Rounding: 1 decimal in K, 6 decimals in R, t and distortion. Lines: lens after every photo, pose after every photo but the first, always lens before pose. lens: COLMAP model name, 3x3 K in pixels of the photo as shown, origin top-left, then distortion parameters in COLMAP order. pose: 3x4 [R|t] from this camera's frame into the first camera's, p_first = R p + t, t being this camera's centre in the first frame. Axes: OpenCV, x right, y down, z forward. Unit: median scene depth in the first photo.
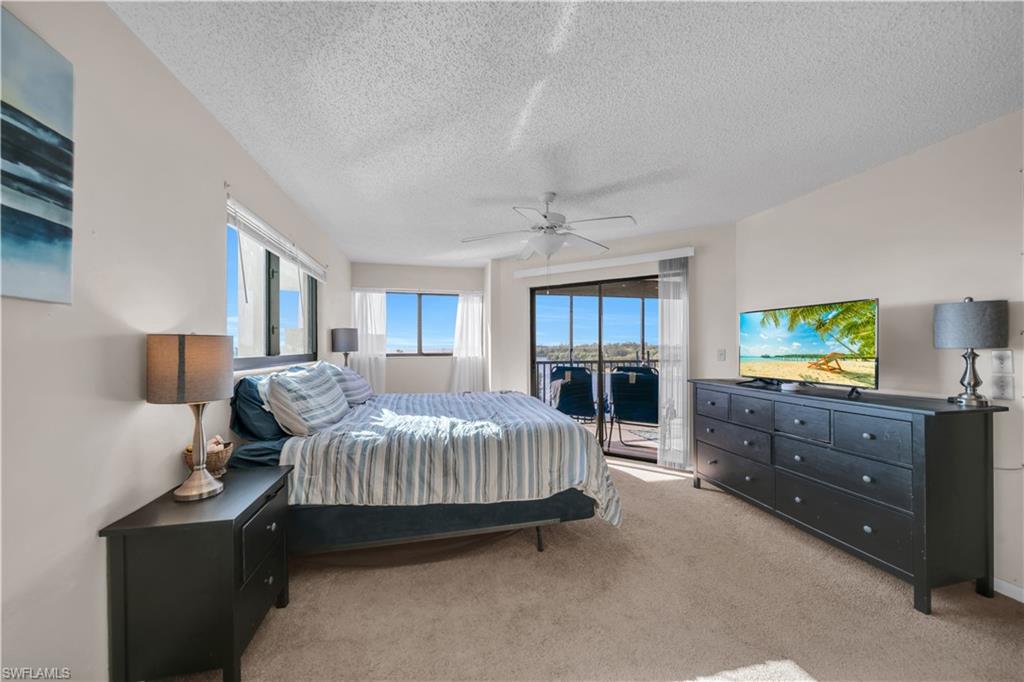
lens RADIAL K [[350.9, 0, 513.0], [0, 350.9, 346.3], [0, 0, 1]] dist [0.000400, -0.002332]
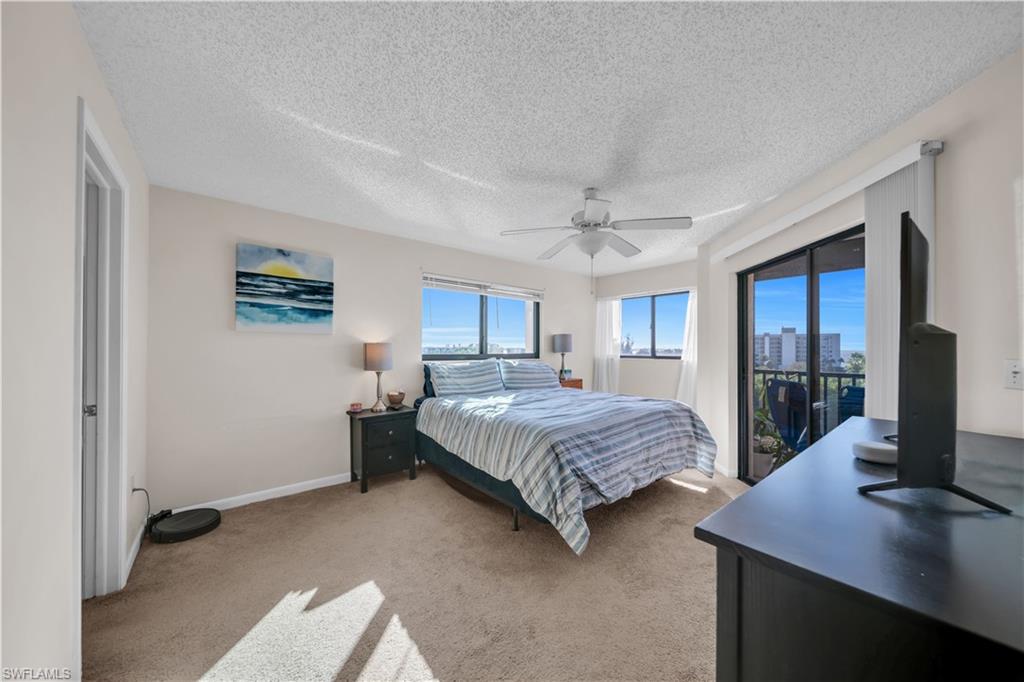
lens RADIAL K [[350.9, 0, 513.0], [0, 350.9, 346.3], [0, 0, 1]] dist [0.000400, -0.002332]
pose [[0.456066, 0.000246, -0.889946, 1.056744], [-0.004343, 0.999989, -0.001950, -0.007206], [0.889936, 0.004755, 0.456061, 0.465251]]
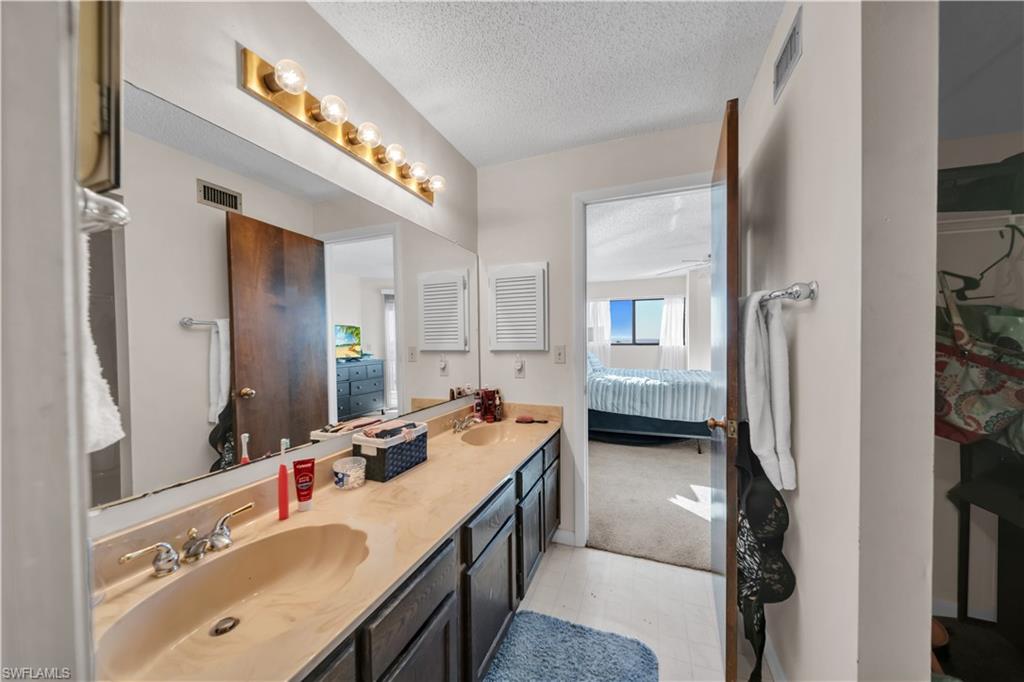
lens RADIAL K [[350.9, 0, 513.0], [0, 350.9, 346.3], [0, 0, 1]] dist [0.000400, -0.002332]
pose [[0.820063, -0.001175, -0.572272, 0.325367], [0.013981, 0.999741, 0.017982, 0.001322], [0.572103, -0.022747, 0.819866, -0.984973]]
